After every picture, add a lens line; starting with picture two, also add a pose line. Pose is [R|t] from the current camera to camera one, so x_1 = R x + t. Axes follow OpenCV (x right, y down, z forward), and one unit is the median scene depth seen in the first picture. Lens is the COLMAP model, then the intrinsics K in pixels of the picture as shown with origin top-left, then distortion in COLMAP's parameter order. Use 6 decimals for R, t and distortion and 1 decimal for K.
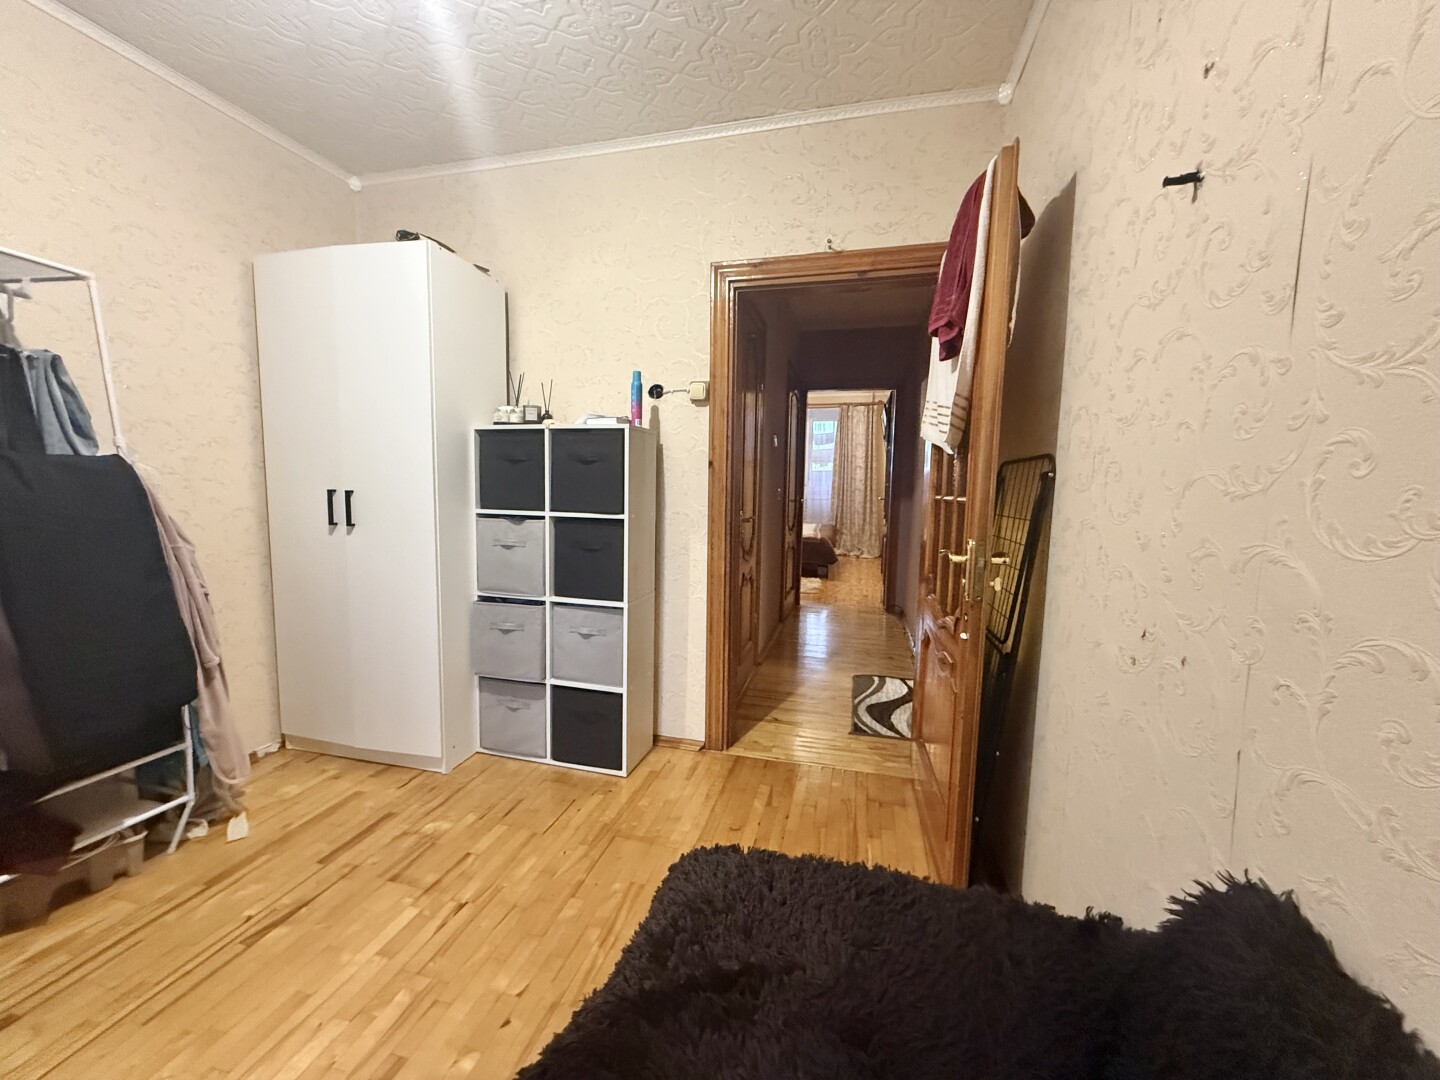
lens RADIAL K [[573.9, 0, 716.1], [0, 573.9, 540.7], [0, 0, 1]] dist [-0.000483, 0.000590]
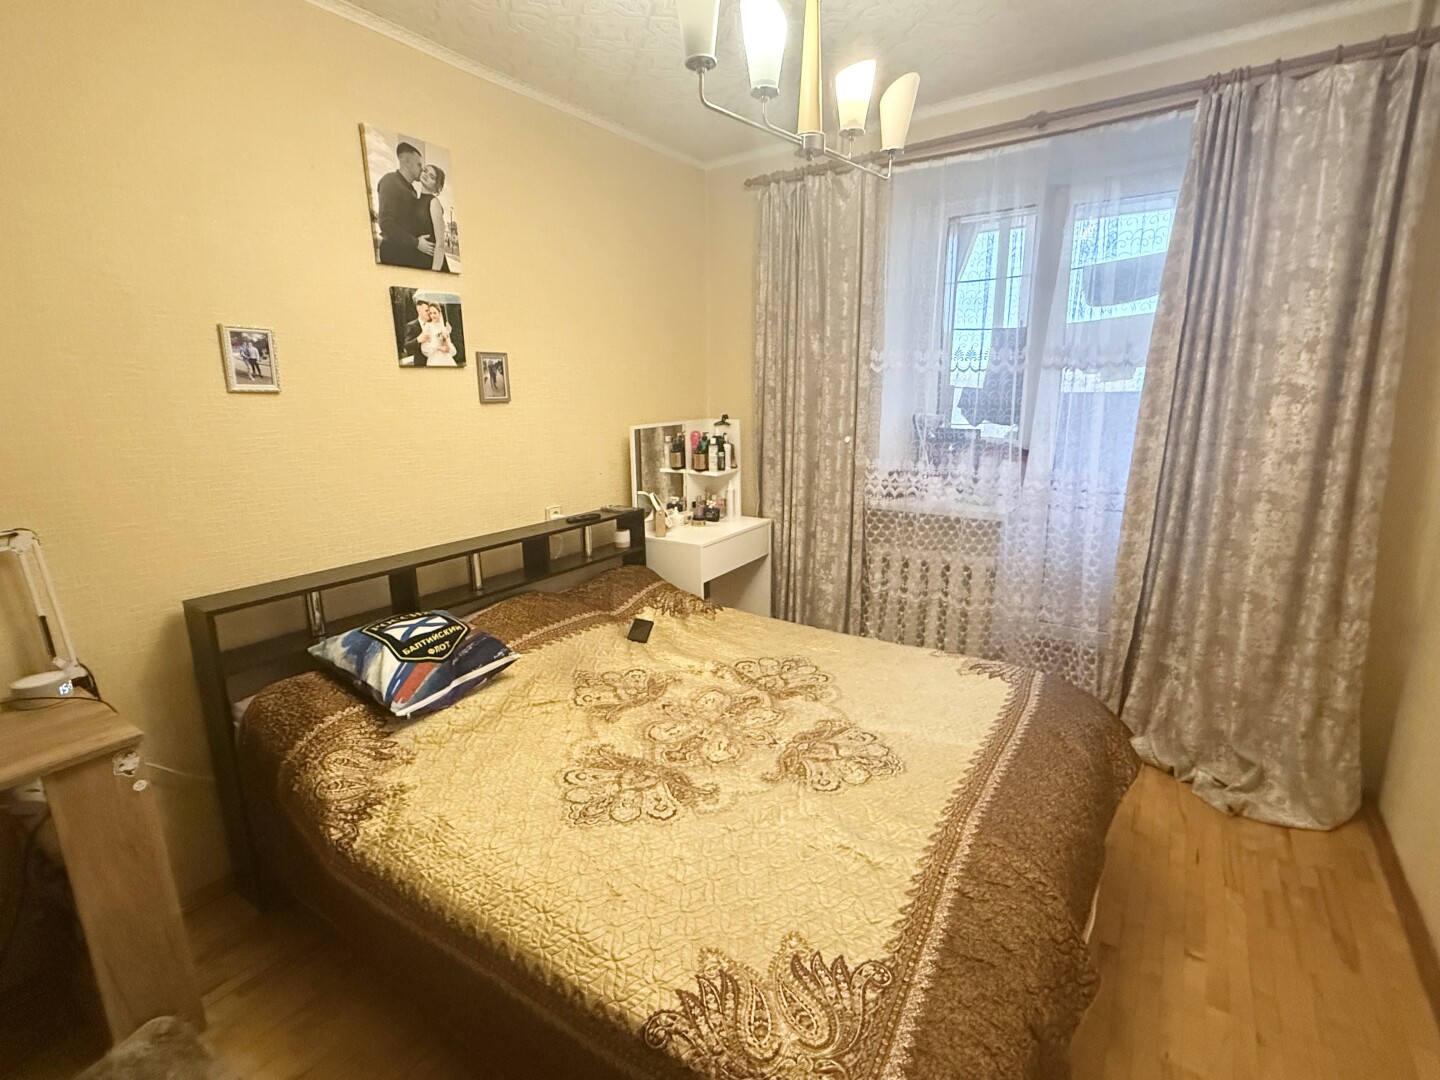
lens RADIAL K [[661.6, 0, 709.5], [0, 661.6, 538.1], [0, 0, 1]] dist [0.000134, 0.000250]
pose [[0.926369, 0.051659, -0.373056, 0.145838], [-0.005505, 0.992300, 0.123738, -0.103052], [0.376576, -0.112574, 0.919520, 0.687028]]
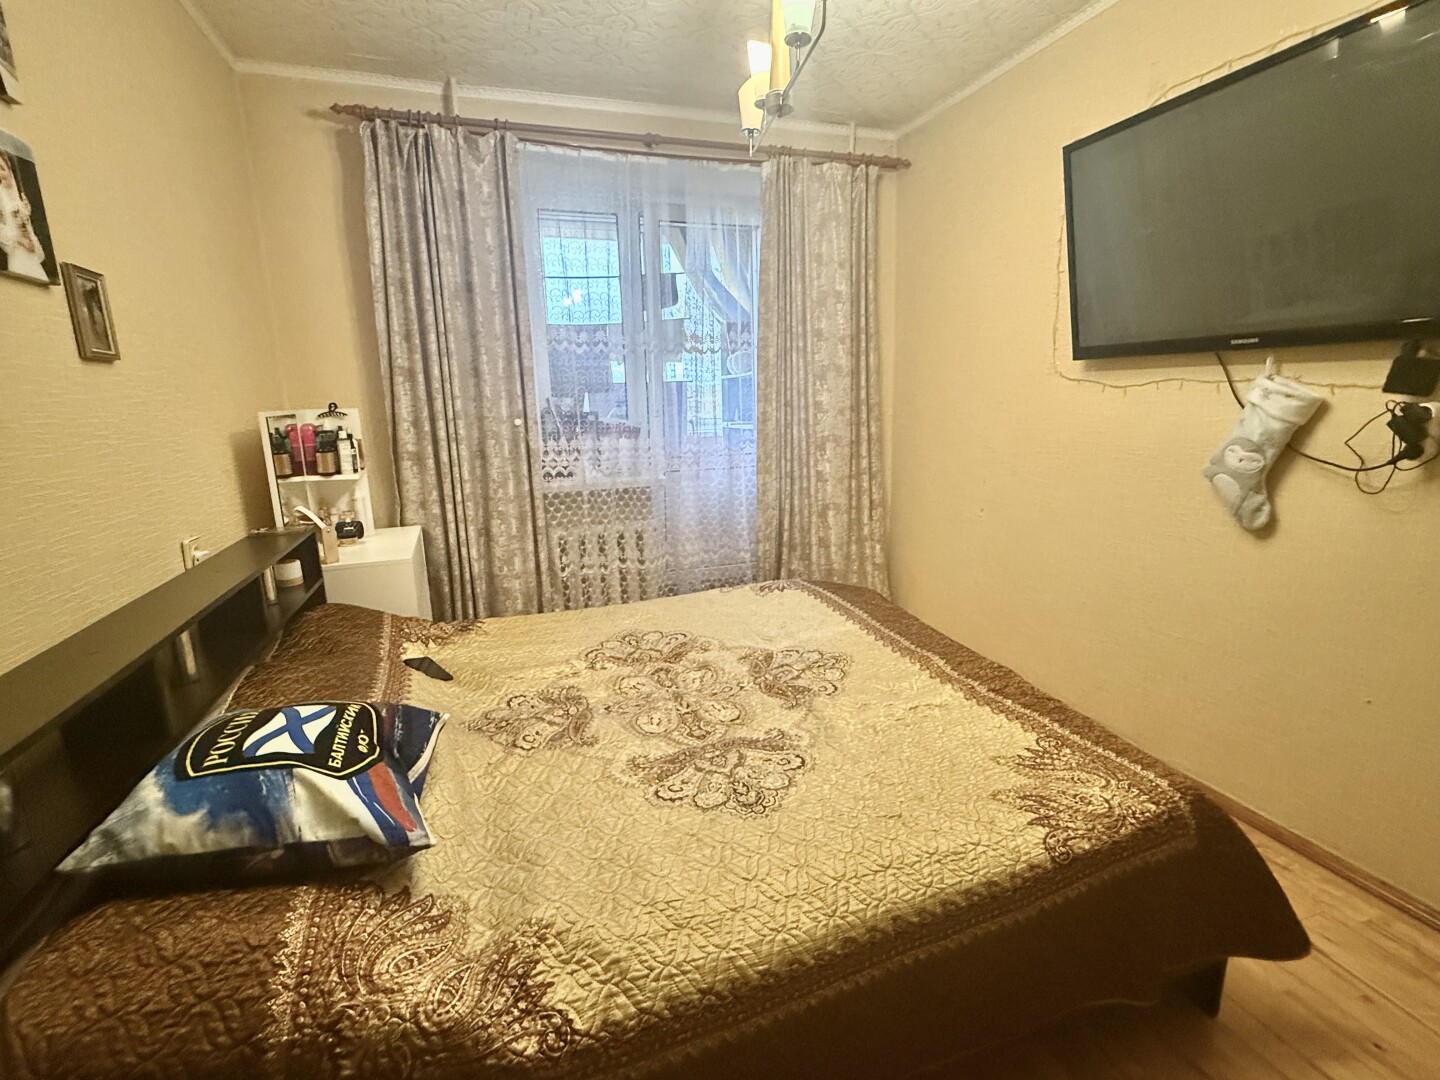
lens RADIAL K [[661.6, 0, 709.5], [0, 661.6, 538.1], [0, 0, 1]] dist [0.000134, 0.000250]
pose [[0.851400, -0.150906, 0.502340, -0.009237], [0.094883, 0.986230, 0.135455, -0.090690], [-0.515864, -0.067663, 0.853994, 0.705923]]
